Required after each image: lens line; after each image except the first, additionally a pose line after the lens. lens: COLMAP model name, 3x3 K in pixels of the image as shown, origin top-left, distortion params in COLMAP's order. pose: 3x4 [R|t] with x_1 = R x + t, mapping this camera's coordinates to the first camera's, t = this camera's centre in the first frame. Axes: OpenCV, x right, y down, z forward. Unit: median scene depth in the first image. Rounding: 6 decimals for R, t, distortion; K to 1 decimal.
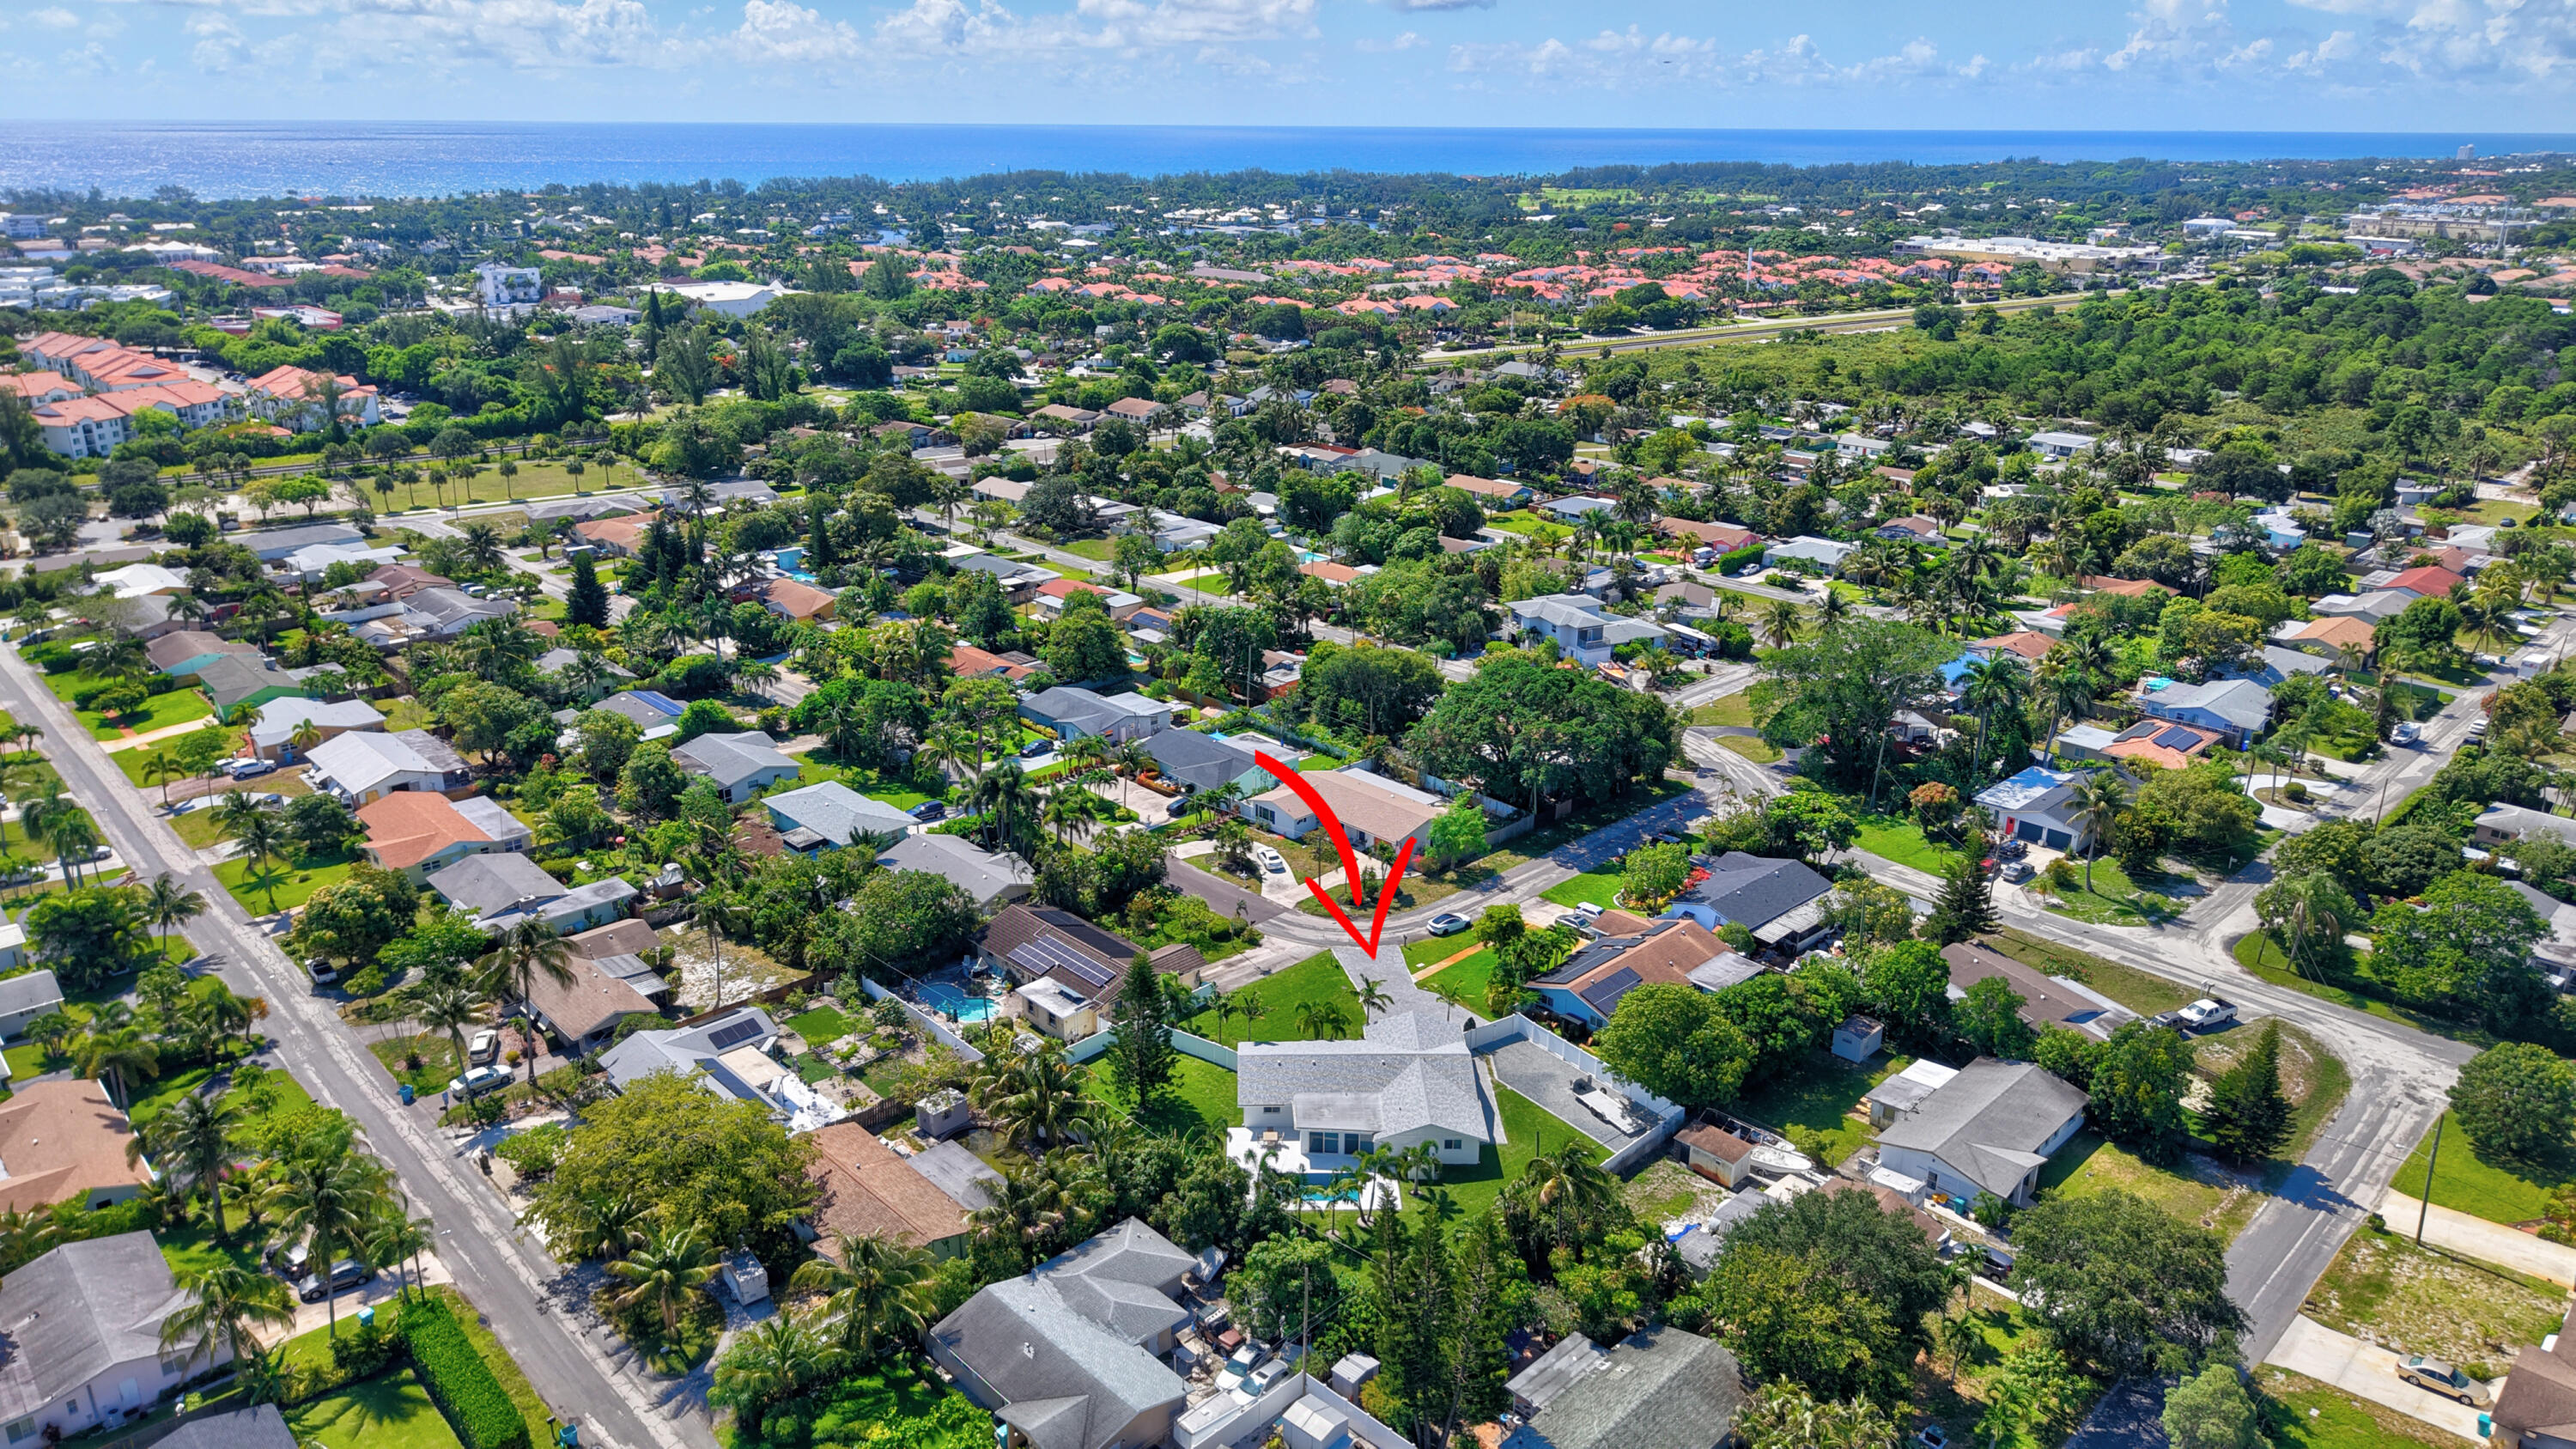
lens RADIAL K [[1710.5, 0, 1285.7], [0, 1710.5, 724.4], [0, 0, 1]] dist [0.028539, -0.033670]
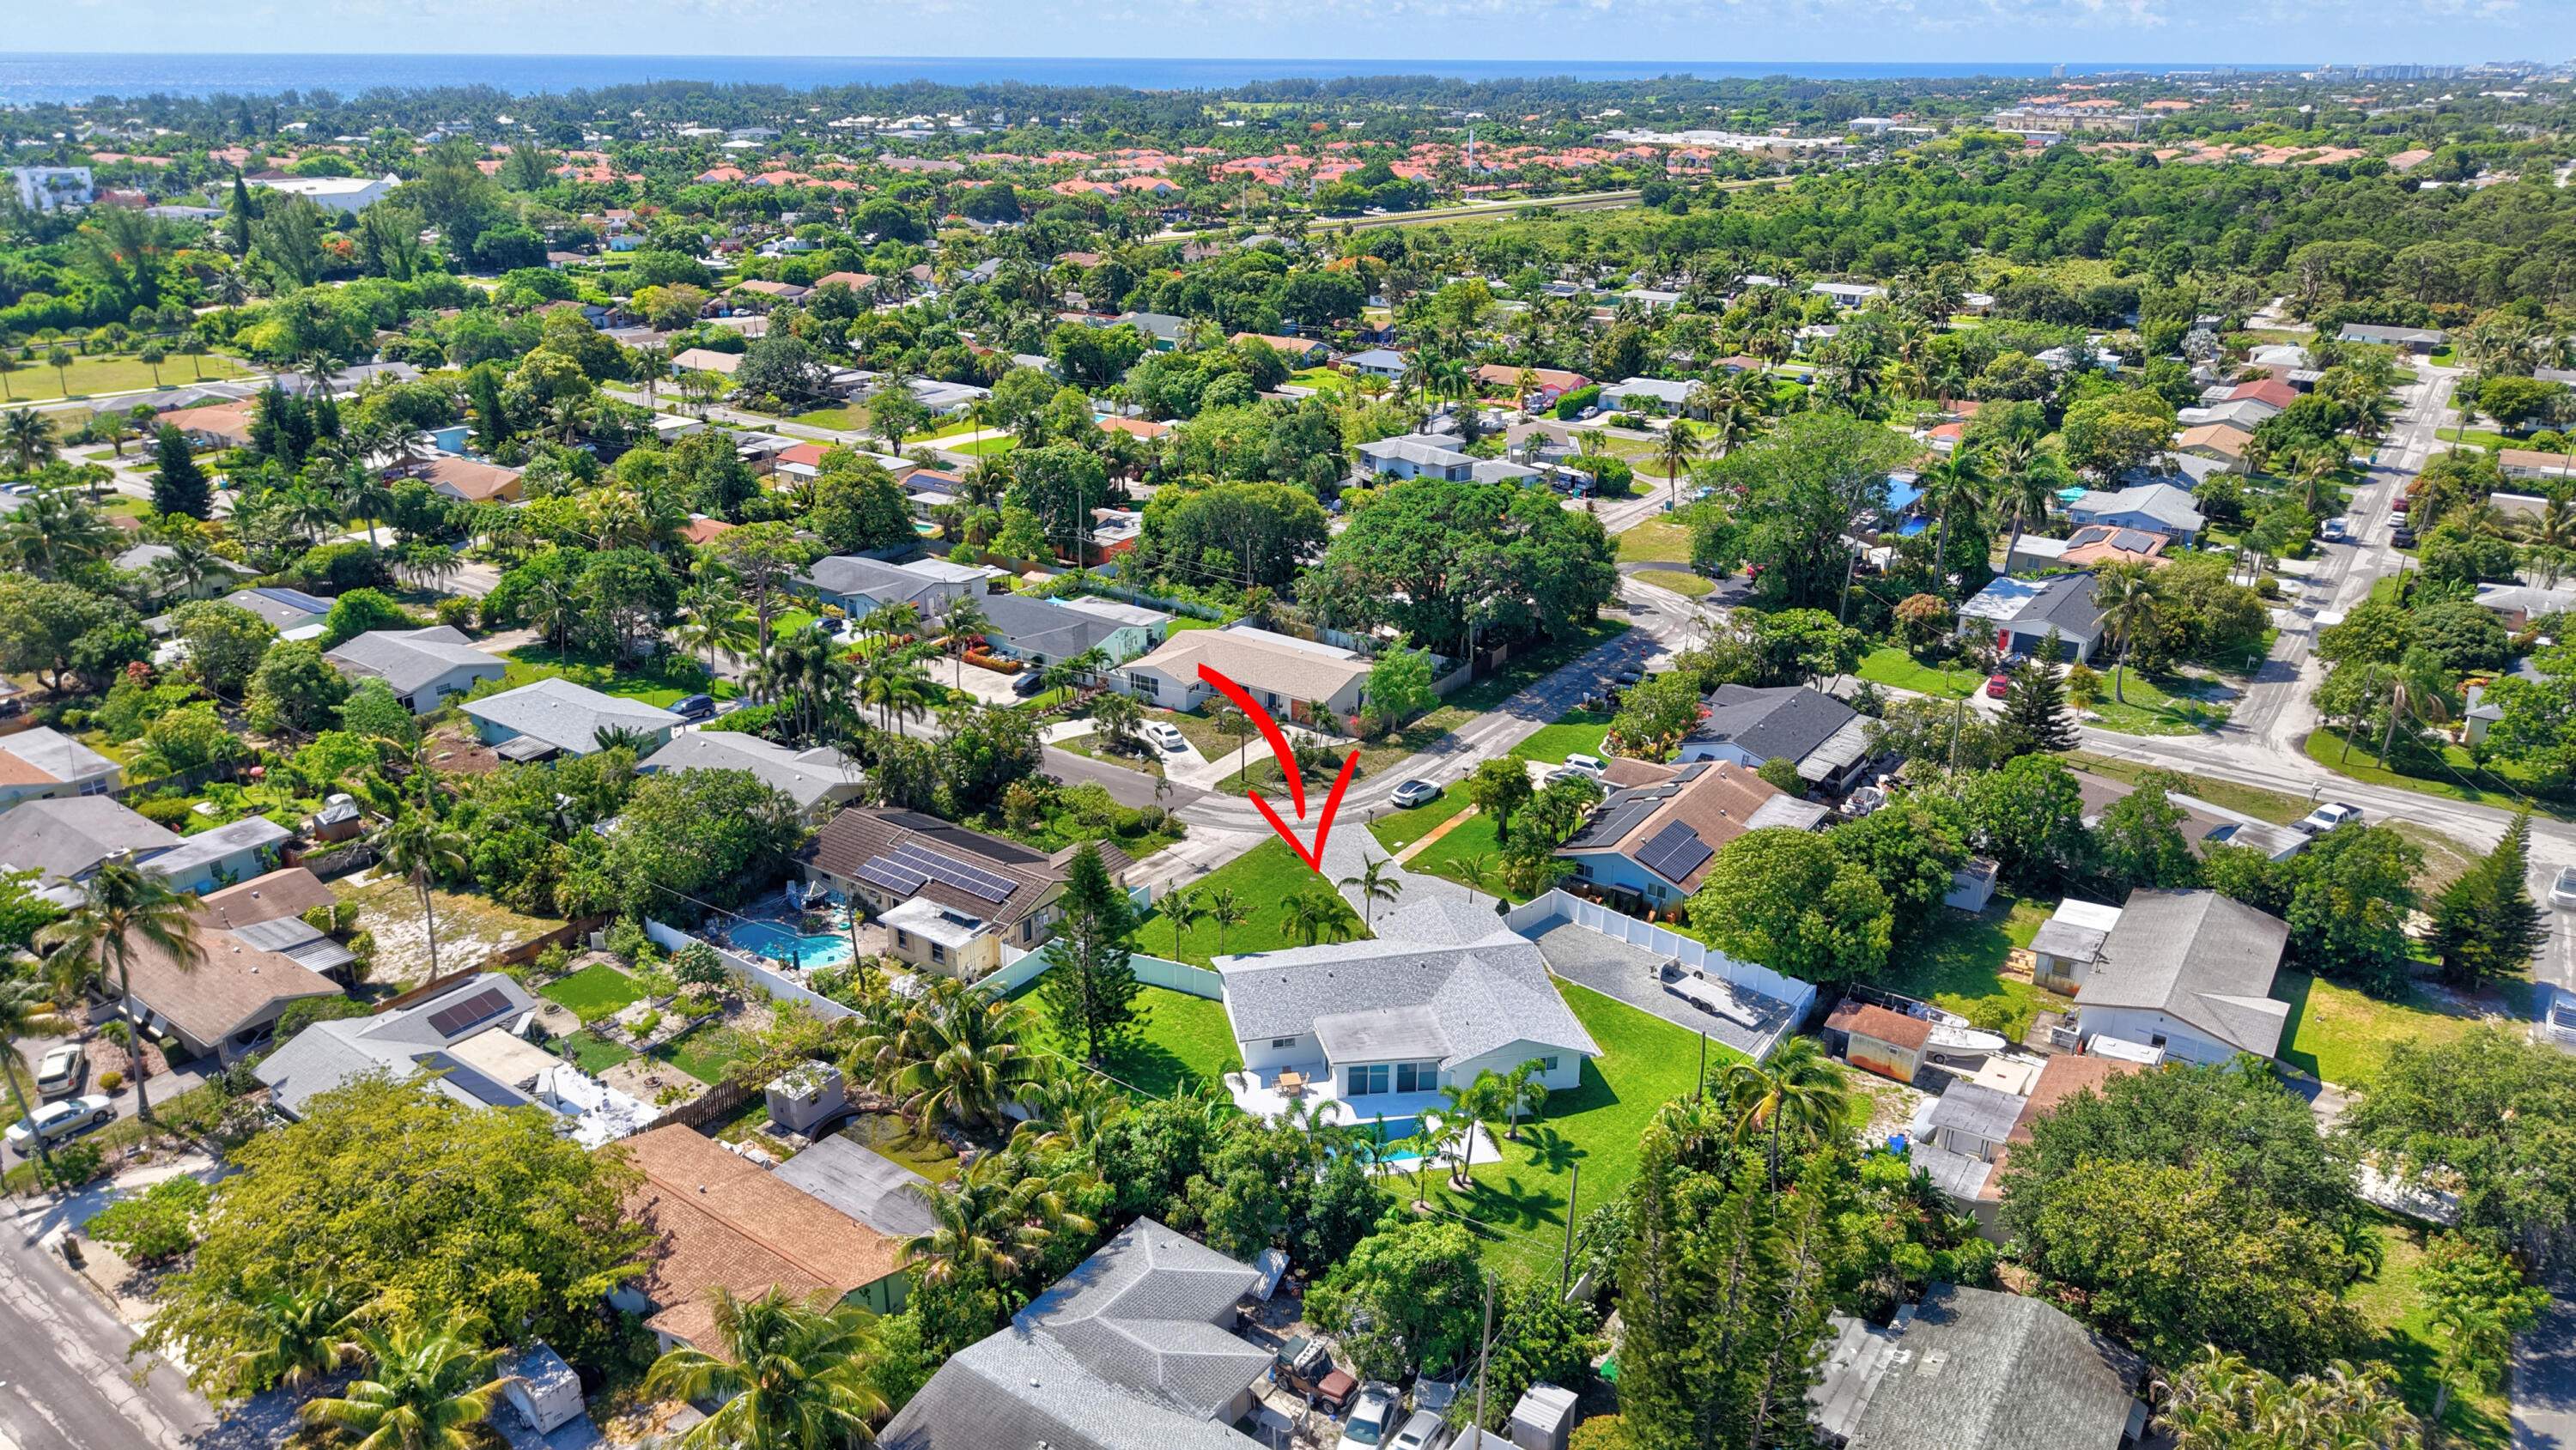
lens RADIAL K [[1712.1, 0, 1285.2], [0, 1712.1, 736.3], [0, 0, 1]] dist [0.024045, -0.021625]
pose [[0.982626, -0.069093, 0.172259, -0.088401], [0.061982, 0.997002, 0.046325, 0.046307], [-0.174943, -0.034843, 0.983962, 0.217172]]
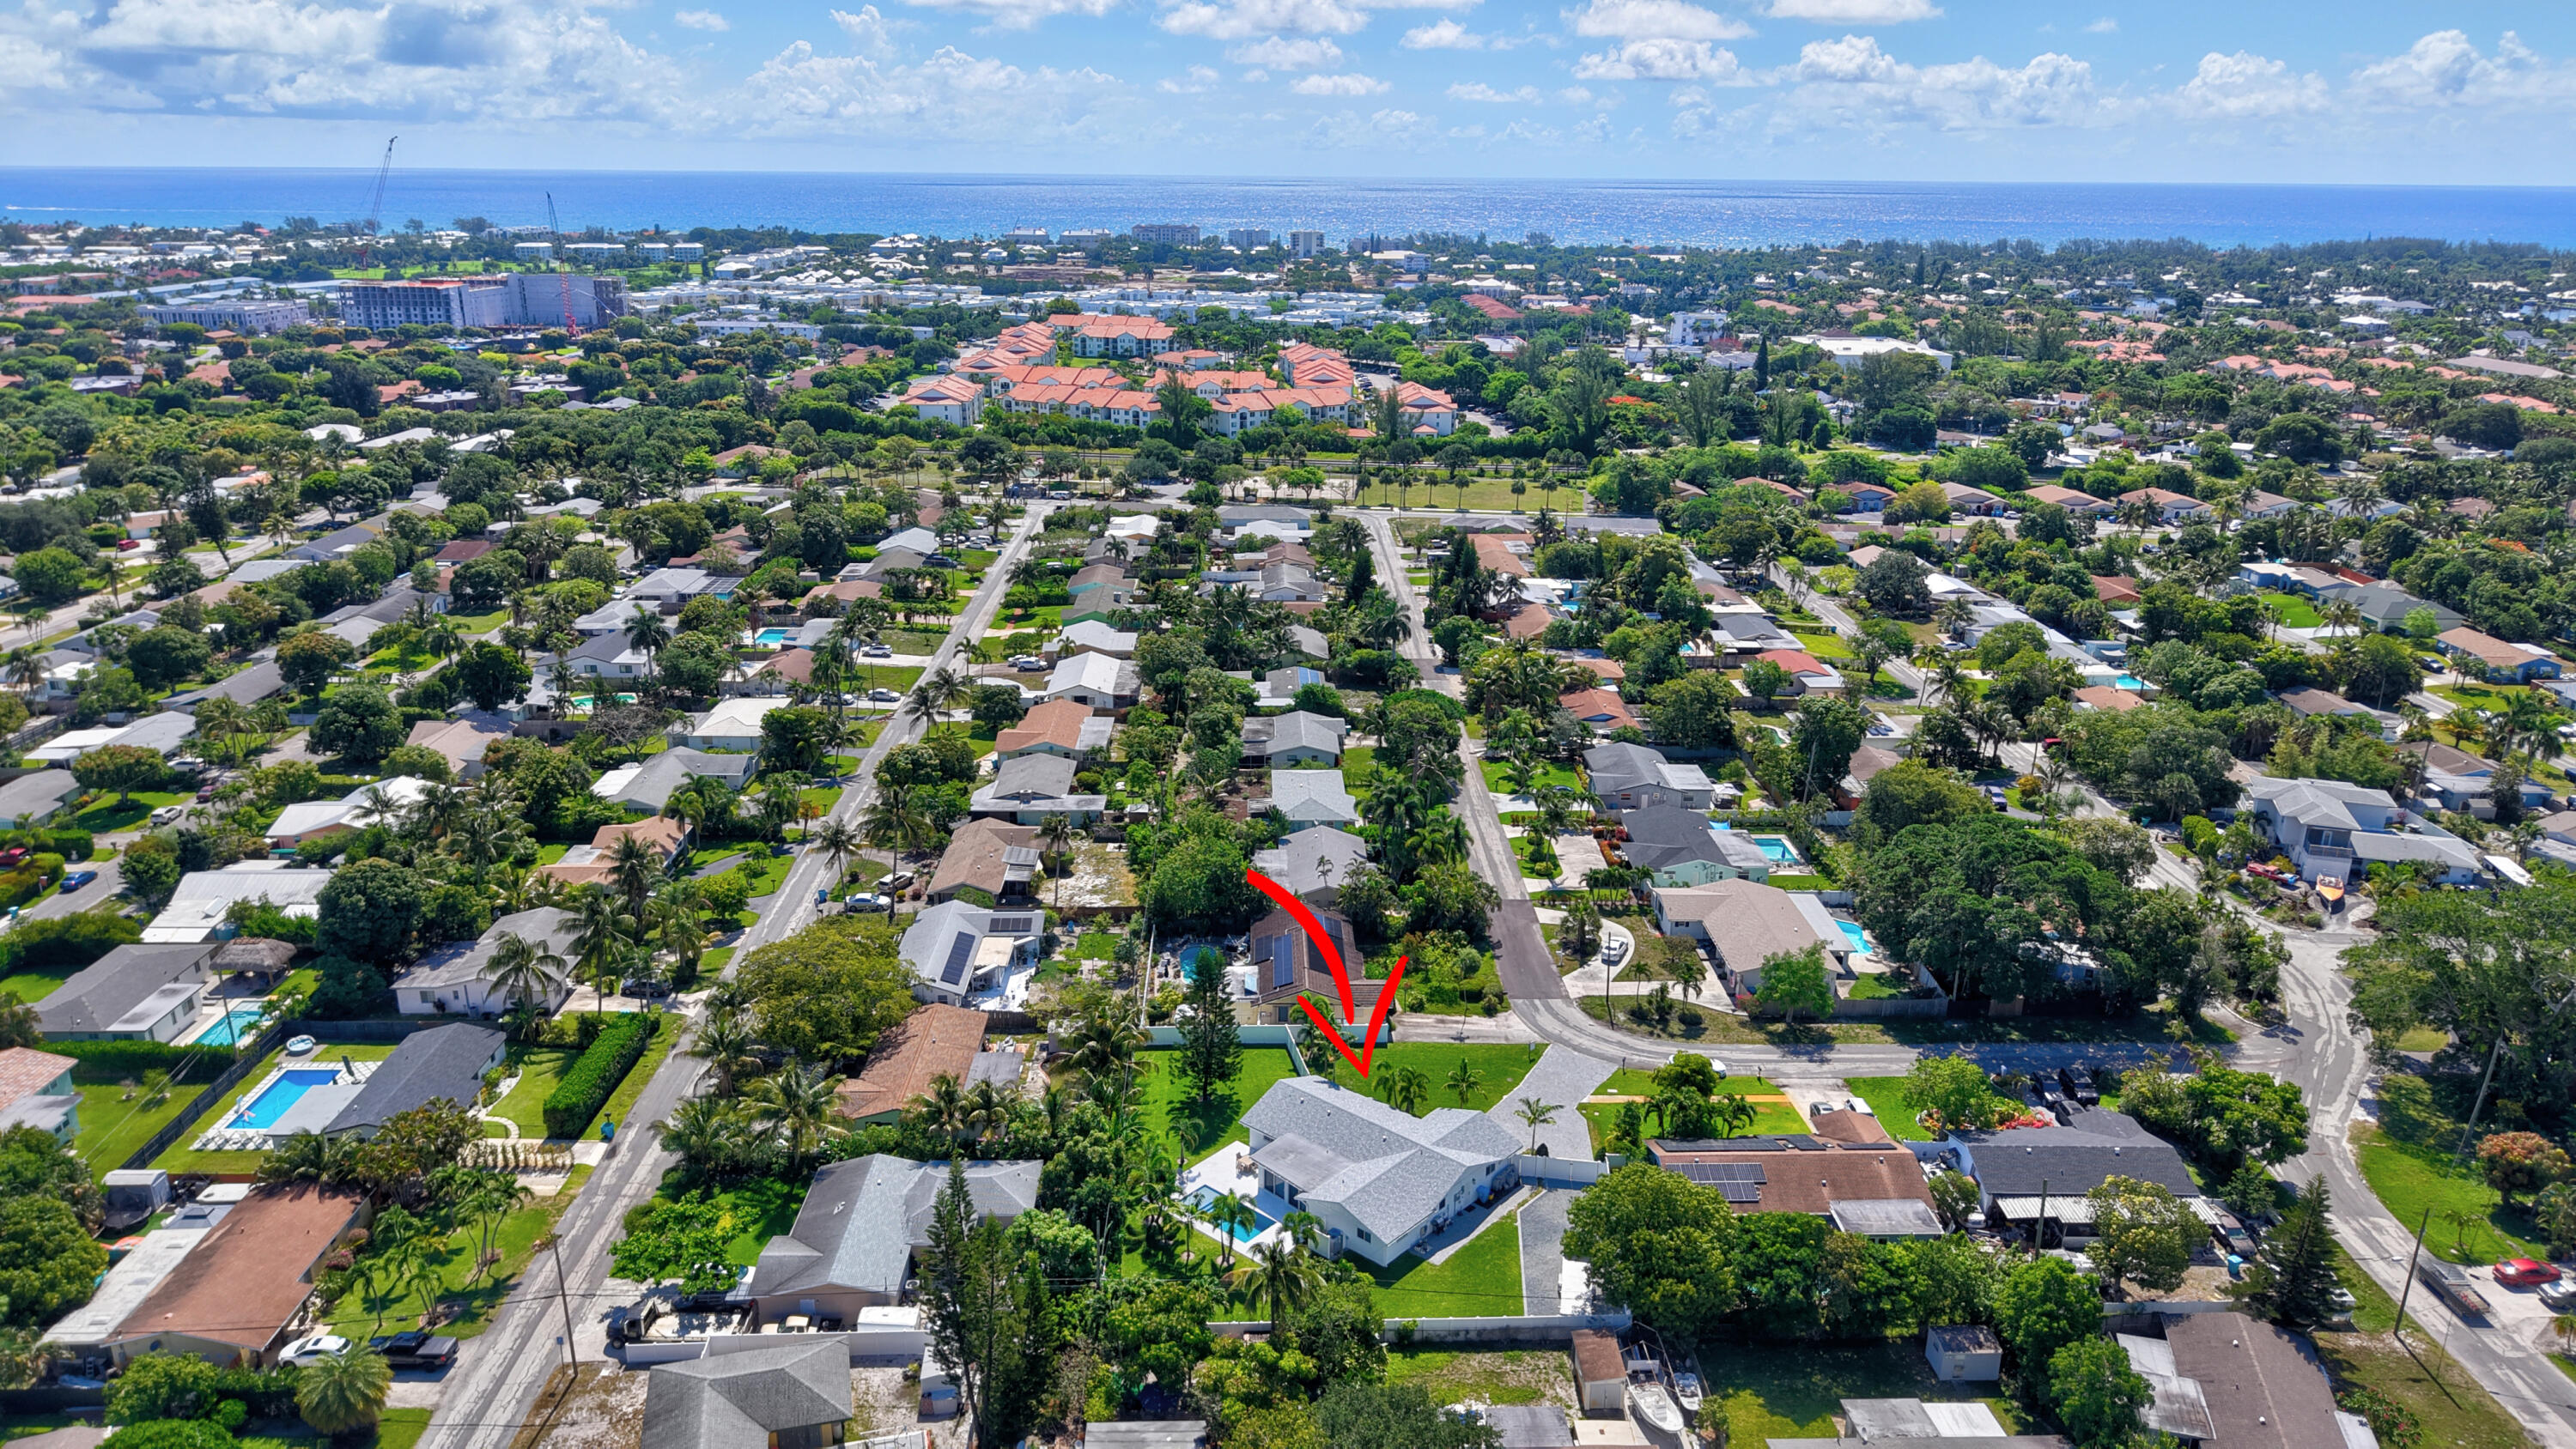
lens RADIAL K [[1710.0, 0, 1285.7], [0, 1710.0, 724.4], [0, 0, 1]] dist [0.028539, -0.033670]
pose [[0.735793, 0.207974, -0.644481, 0.432230], [-0.227776, 0.972232, 0.053691, -0.049605], [0.637751, 0.107292, 0.762733, 0.153501]]
